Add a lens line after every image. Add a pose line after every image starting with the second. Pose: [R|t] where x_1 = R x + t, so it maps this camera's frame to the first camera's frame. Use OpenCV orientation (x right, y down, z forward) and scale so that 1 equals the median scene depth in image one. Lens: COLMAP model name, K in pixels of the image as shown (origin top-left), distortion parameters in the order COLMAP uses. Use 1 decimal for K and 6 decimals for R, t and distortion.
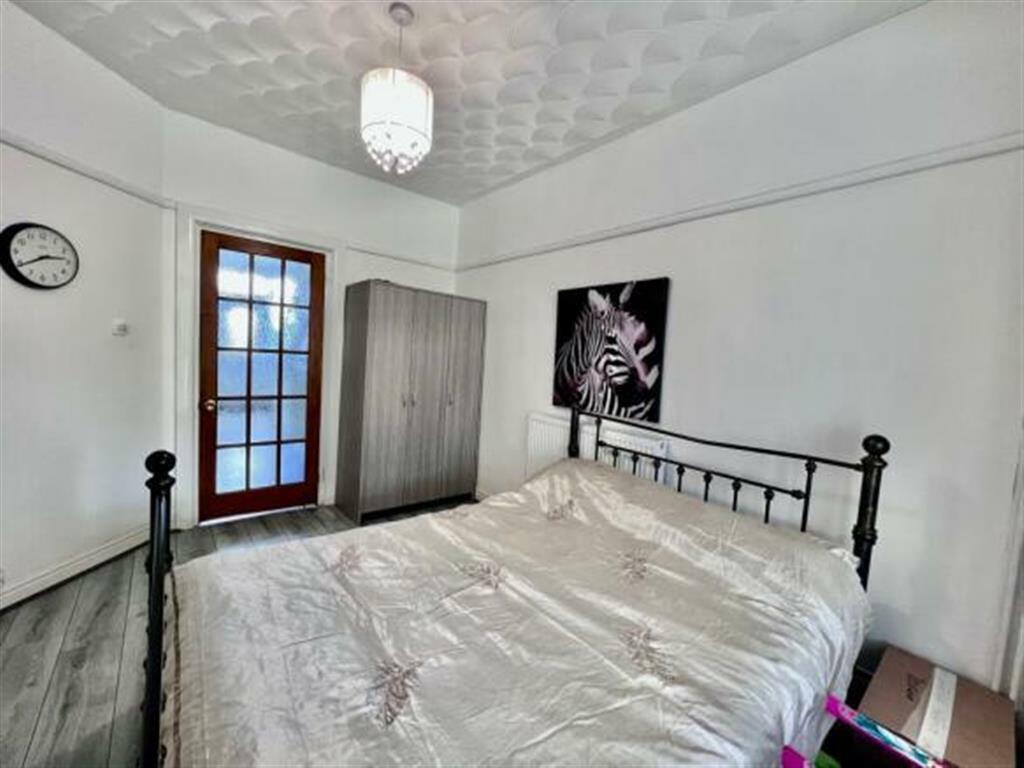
lens RADIAL K [[408.8, 0, 507.5], [0, 408.8, 380.9], [0, 0, 1]] dist [-0.004217, -0.000054]
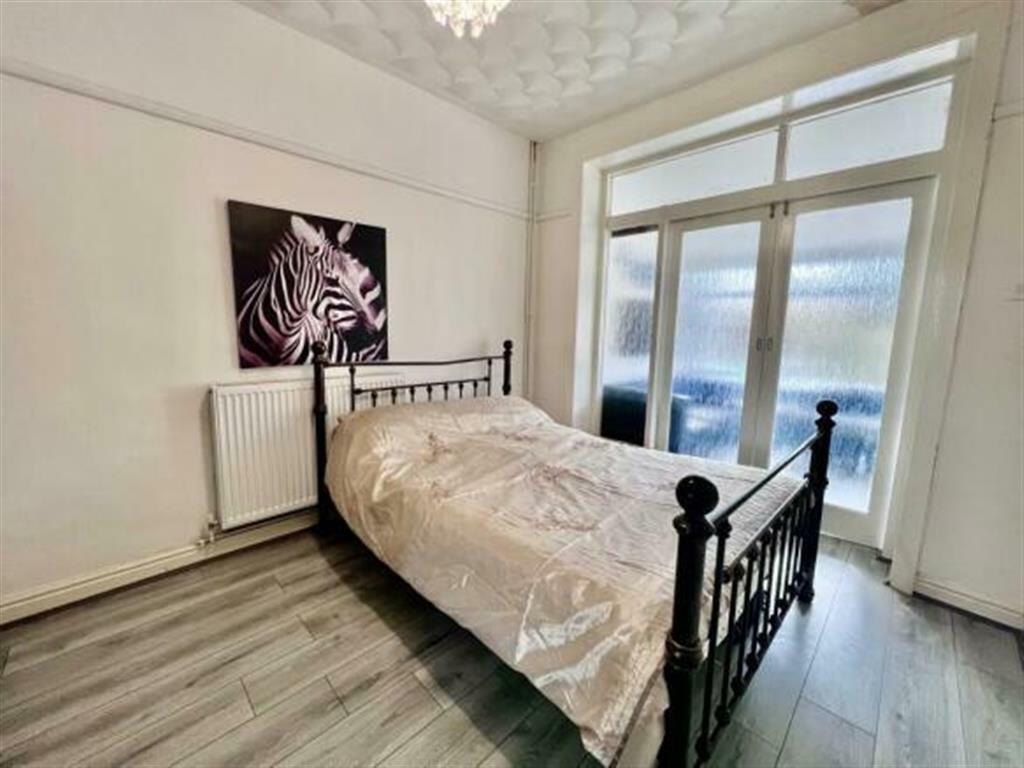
lens RADIAL K [[408.8, 0, 507.0], [0, 408.8, 384.3], [0, 0, 1]] dist [-0.004217, -0.000054]
pose [[-0.078306, -0.198577, 0.976952, -0.736669], [0.044941, 0.978262, 0.202446, -0.043515], [-0.995916, 0.059758, -0.067680, 0.699877]]
